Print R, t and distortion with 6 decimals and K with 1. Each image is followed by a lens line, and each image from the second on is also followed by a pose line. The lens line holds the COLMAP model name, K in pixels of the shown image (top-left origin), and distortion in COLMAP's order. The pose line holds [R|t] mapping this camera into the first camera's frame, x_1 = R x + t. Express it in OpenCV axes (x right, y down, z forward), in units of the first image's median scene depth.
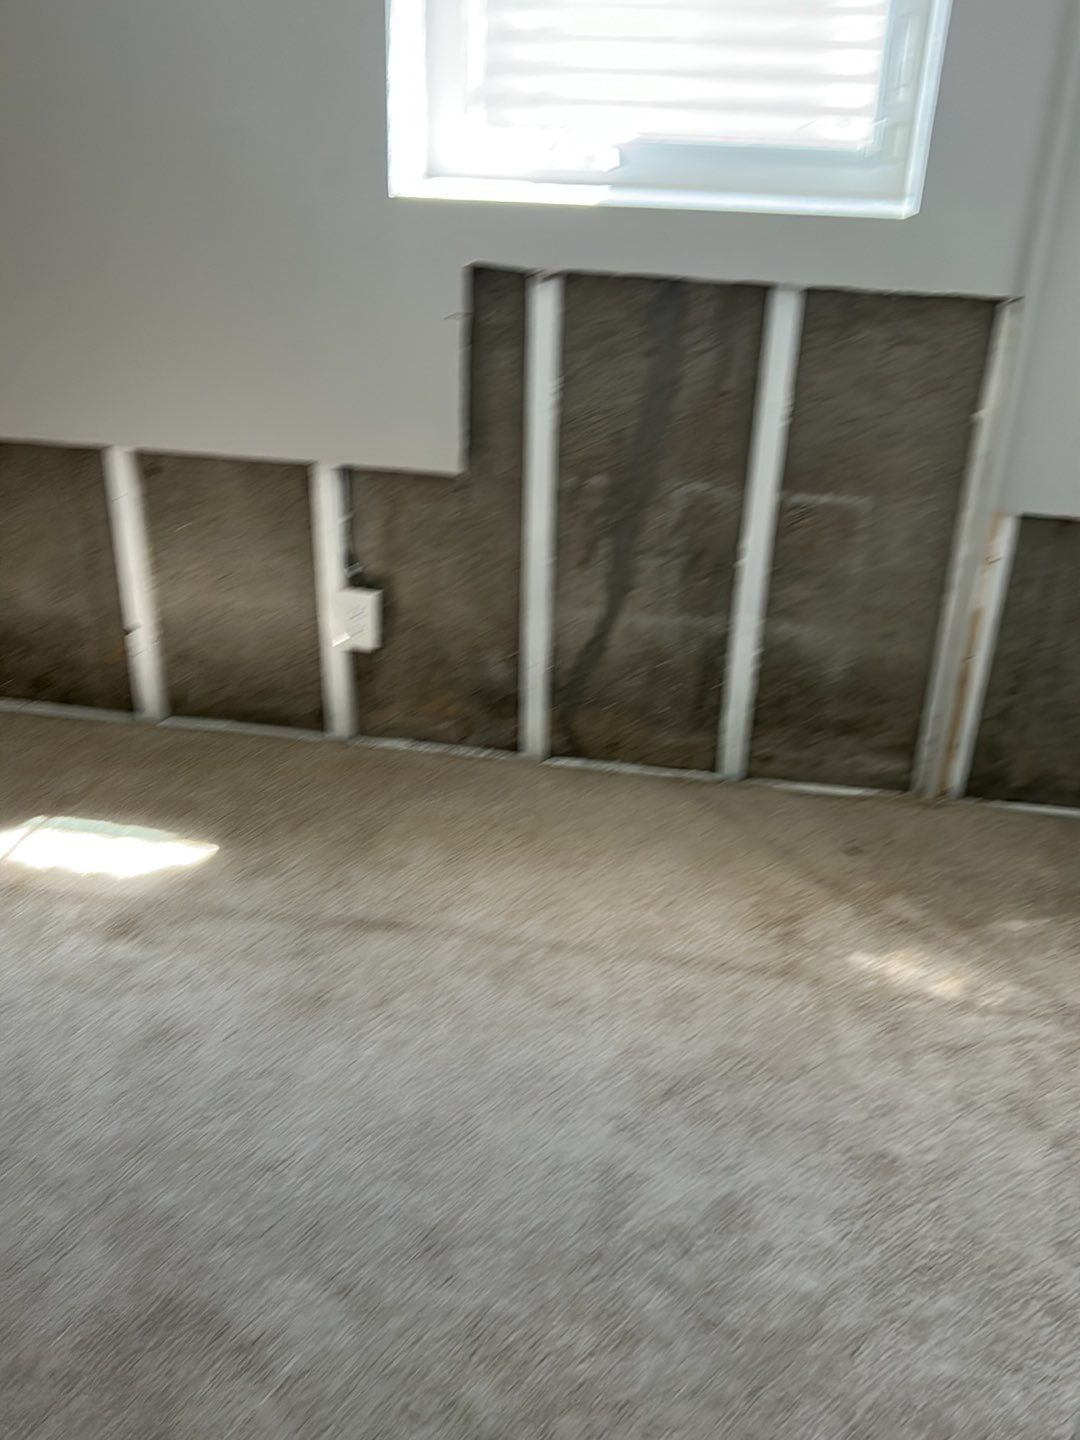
lens RADIAL K [[1369.9, 0, 544.8], [0, 1369.9, 733.4], [0, 0, 1]] dist [0.134928, -0.309451]
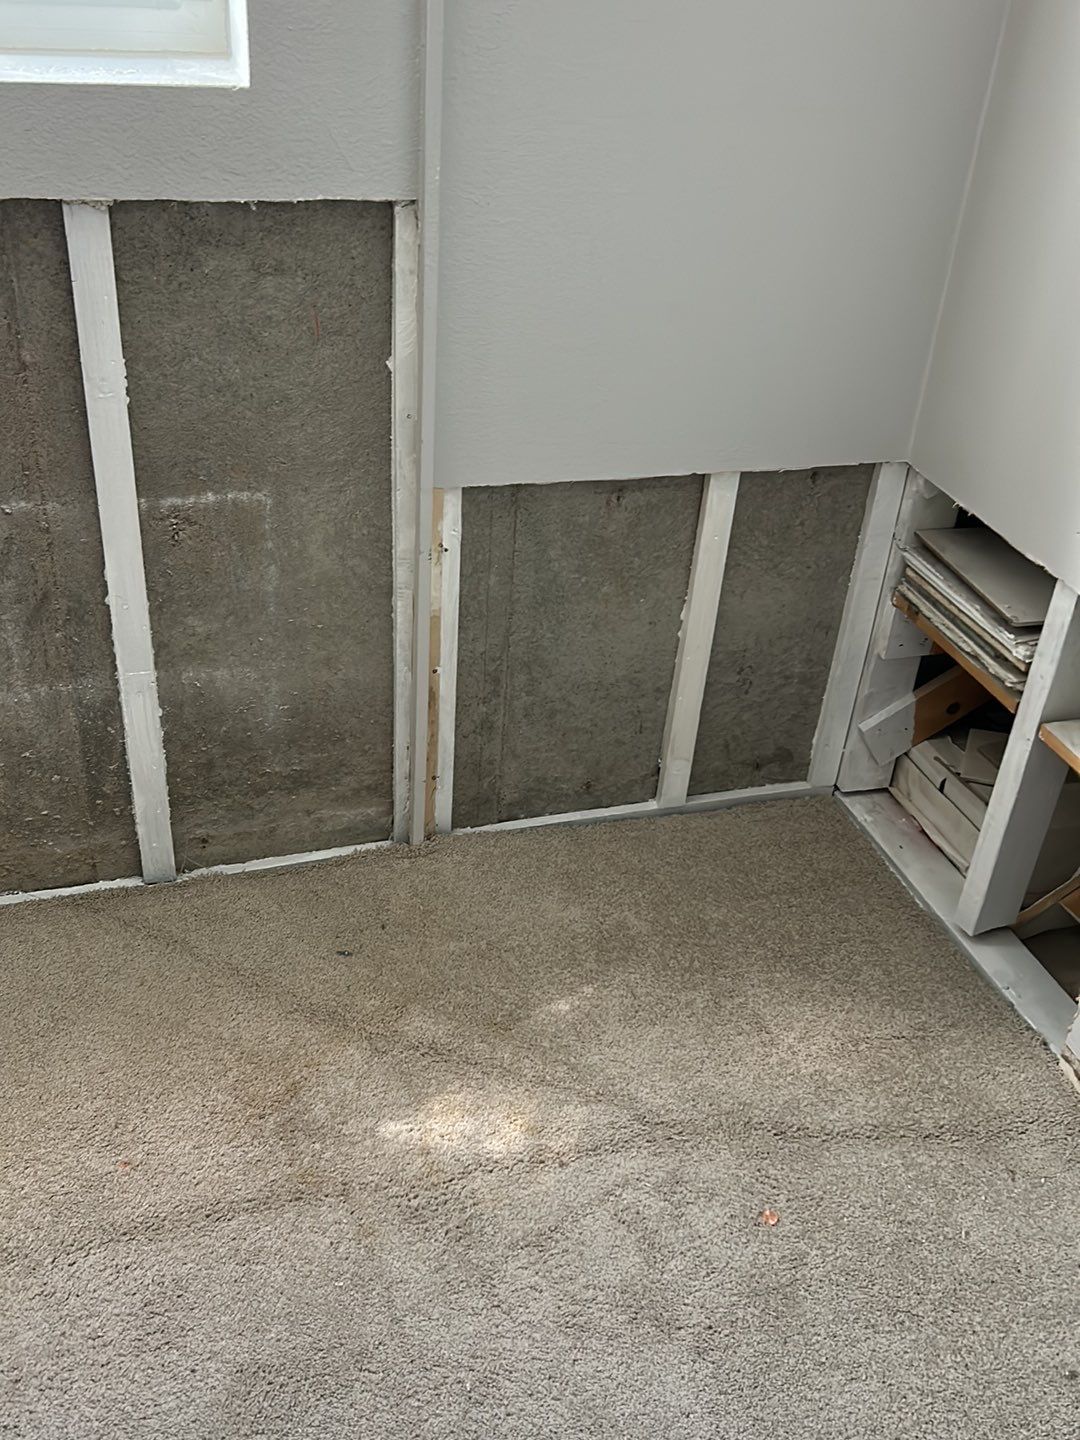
lens RADIAL K [[1396.4, 0, 528.2], [0, 1396.4, 728.2], [0, 0, 1]] dist [0.180661, -0.459655]
pose [[0.898075, -0.215745, 0.383295, 0.046299], [0.179907, 0.975388, 0.127485, -0.121766], [-0.401365, -0.045534, 0.914786, 0.267823]]
